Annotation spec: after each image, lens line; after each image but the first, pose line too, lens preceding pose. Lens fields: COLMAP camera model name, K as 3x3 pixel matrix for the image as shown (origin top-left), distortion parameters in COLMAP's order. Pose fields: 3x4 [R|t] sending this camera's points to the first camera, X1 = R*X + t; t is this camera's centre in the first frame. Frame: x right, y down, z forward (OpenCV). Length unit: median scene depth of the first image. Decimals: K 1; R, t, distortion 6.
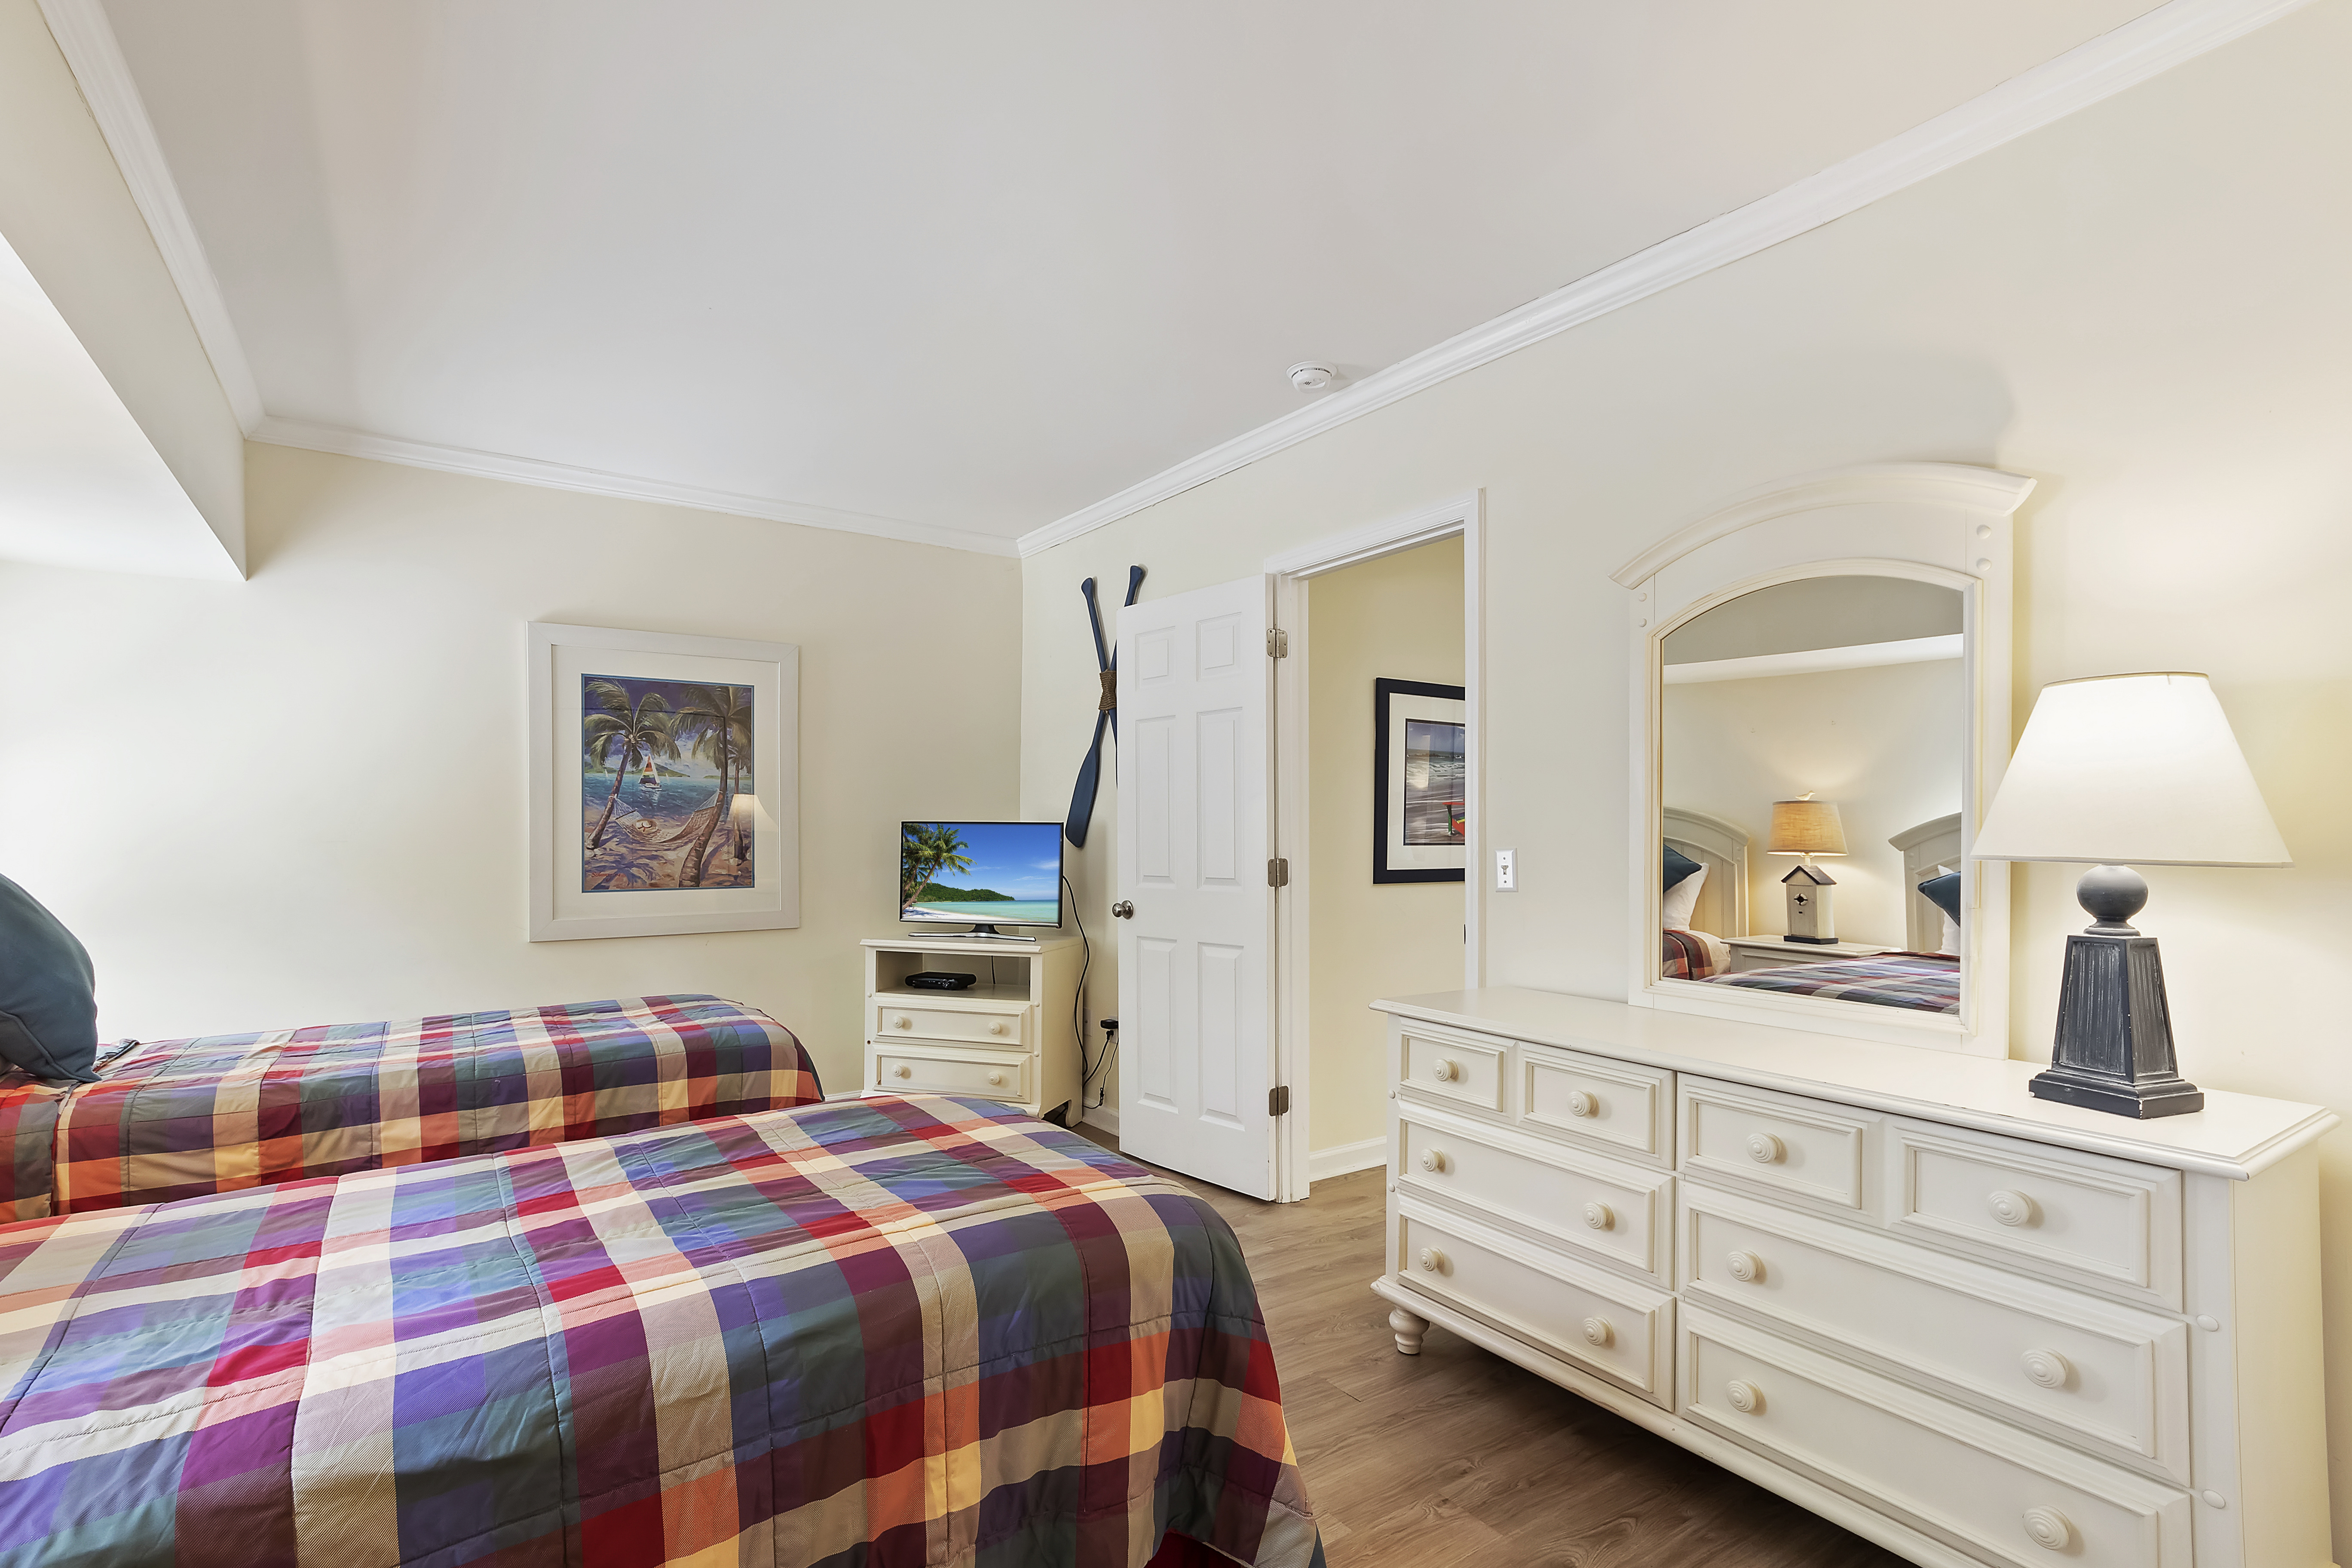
lens RADIAL K [[1114.0, 0, 1173.7], [0, 1114.0, 832.0], [0, 0, 1]] dist [0.001687, 0.000207]
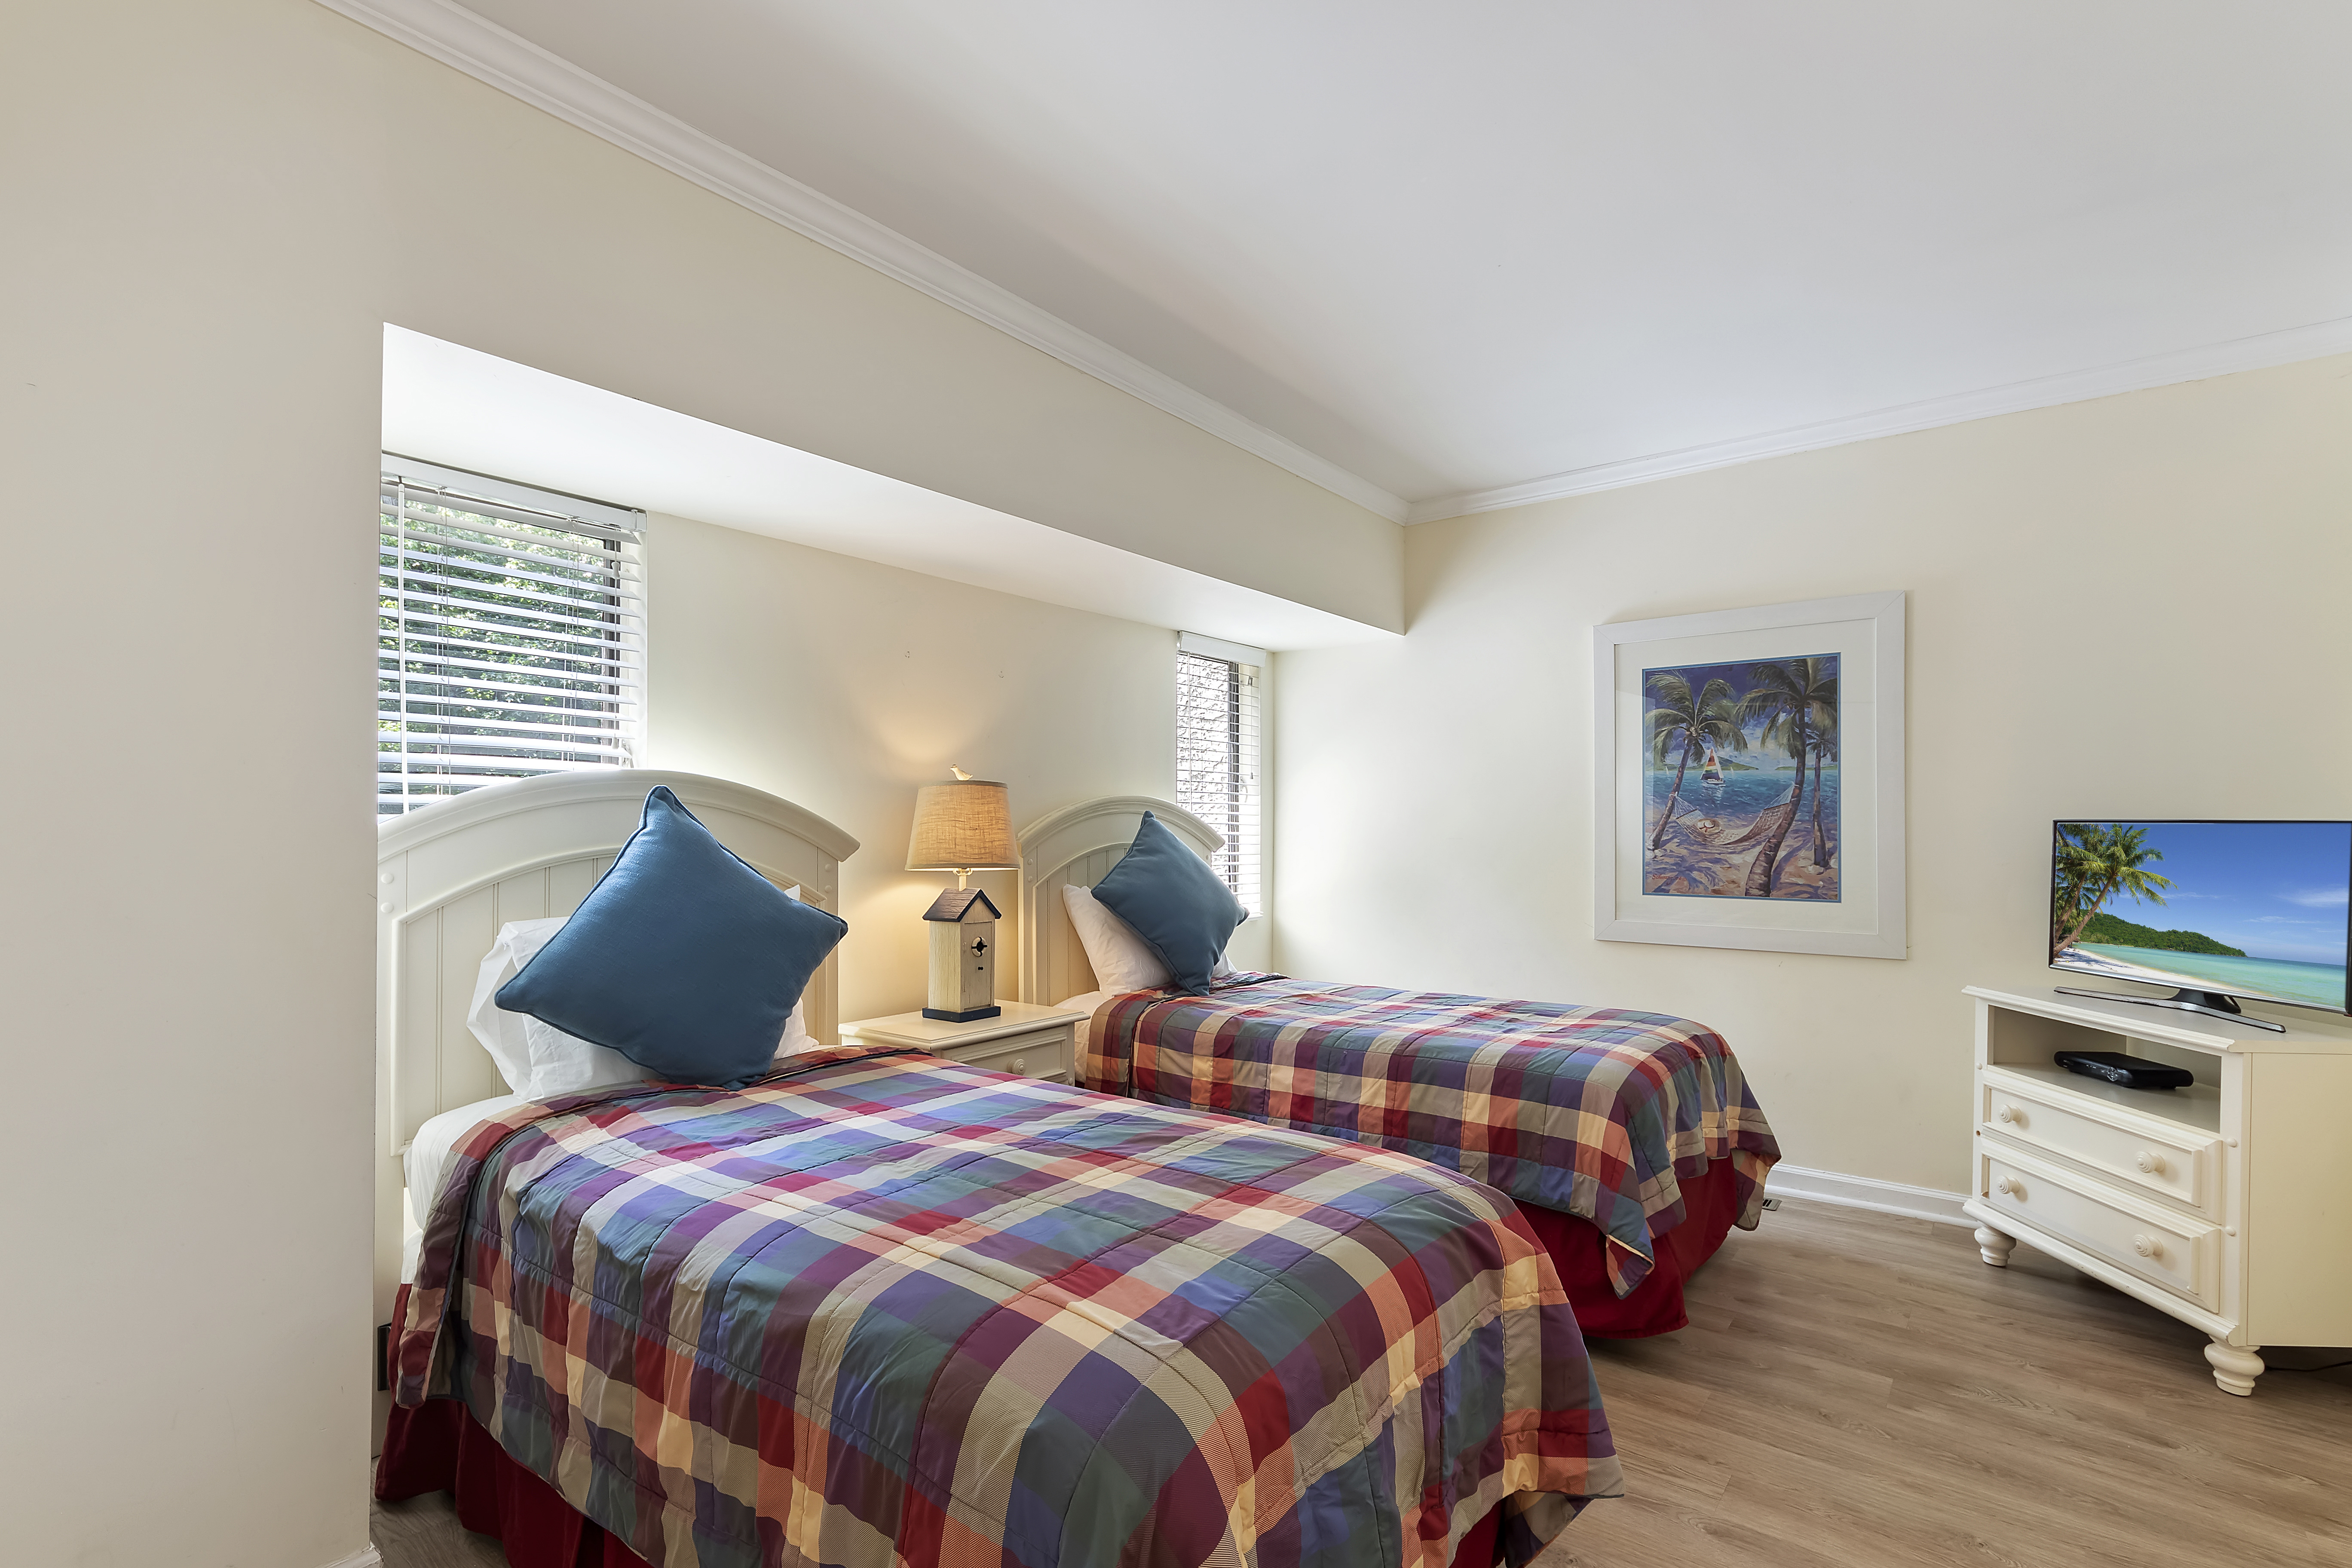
lens RADIAL K [[1084.7, 0, 1178.2], [0, 1084.7, 819.6], [0, 0, 1]] dist [0.001816, -0.000091]
pose [[0.298492, -0.004600, -0.954401, 0.243878], [-0.007575, 0.999945, -0.007189, -0.000880], [0.954382, 0.009375, 0.298441, 0.323161]]
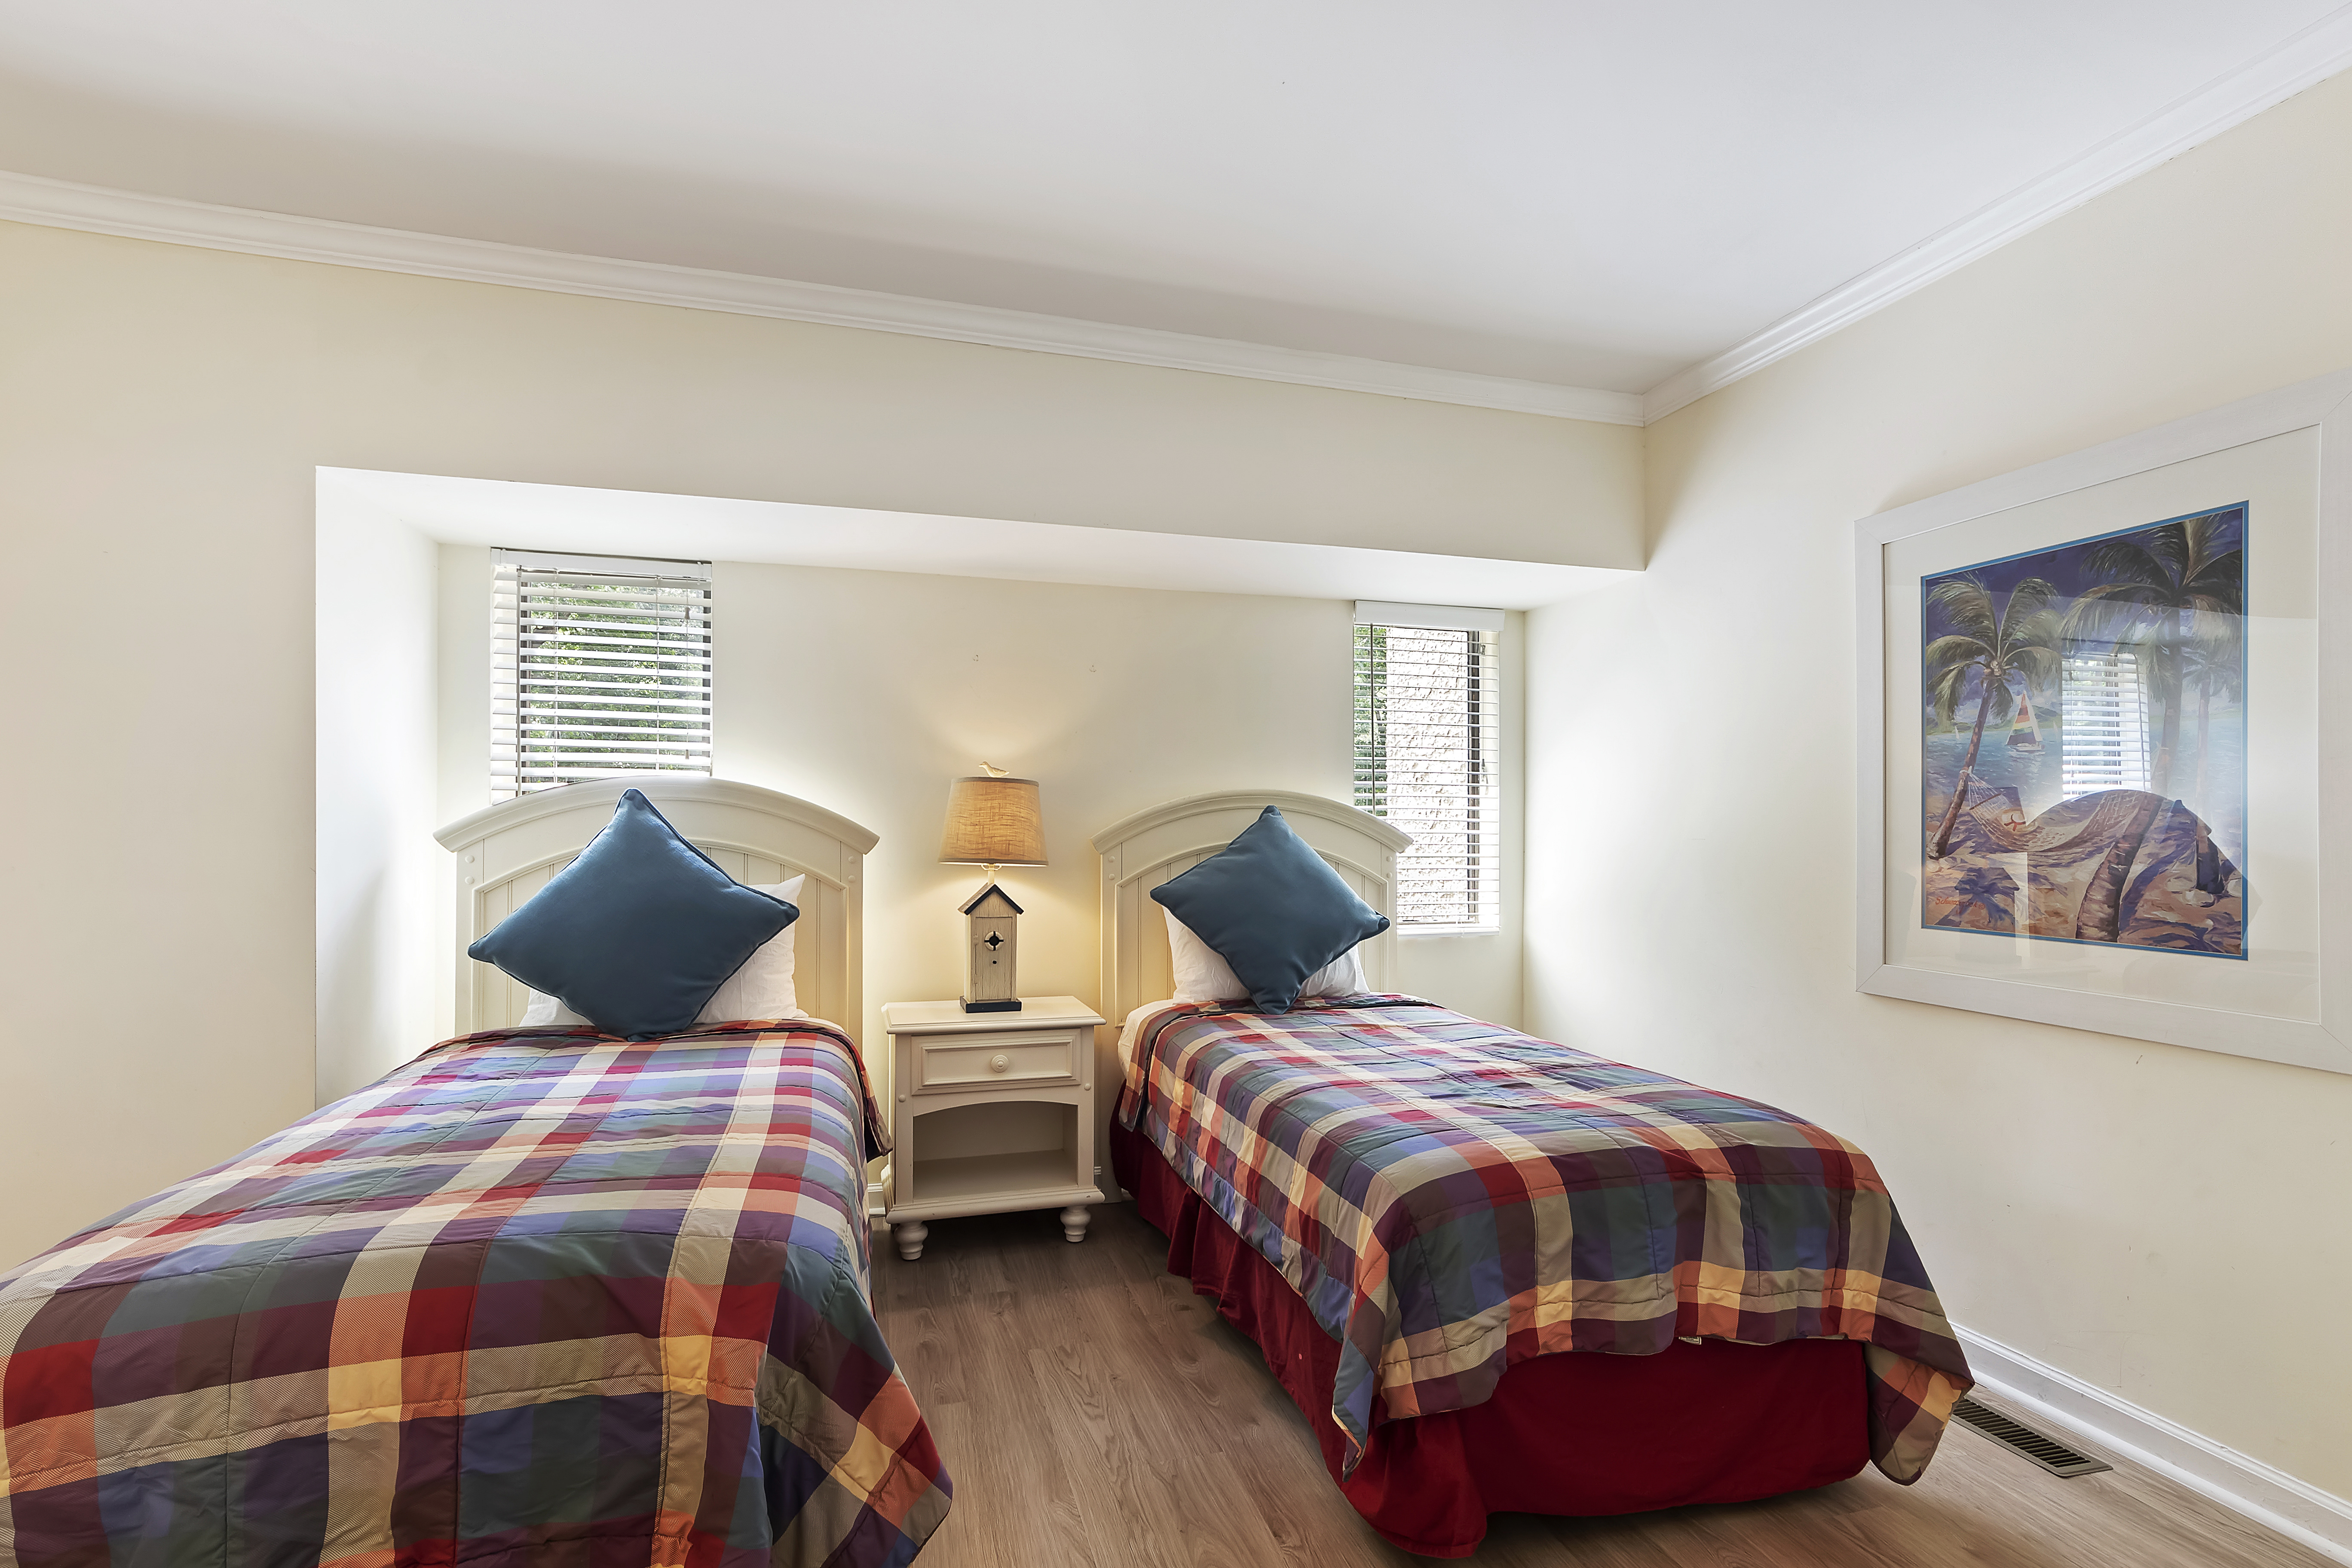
lens RADIAL K [[1091.6, 0, 1170.1], [0, 1091.6, 826.6], [0, 0, 1]] dist [0.008704, -0.000708]
pose [[-0.310101, 0.000928, -0.950703, 0.179218], [-0.007269, 0.999968, 0.003347, -0.001144], [0.950676, 0.007948, -0.310084, 0.769282]]
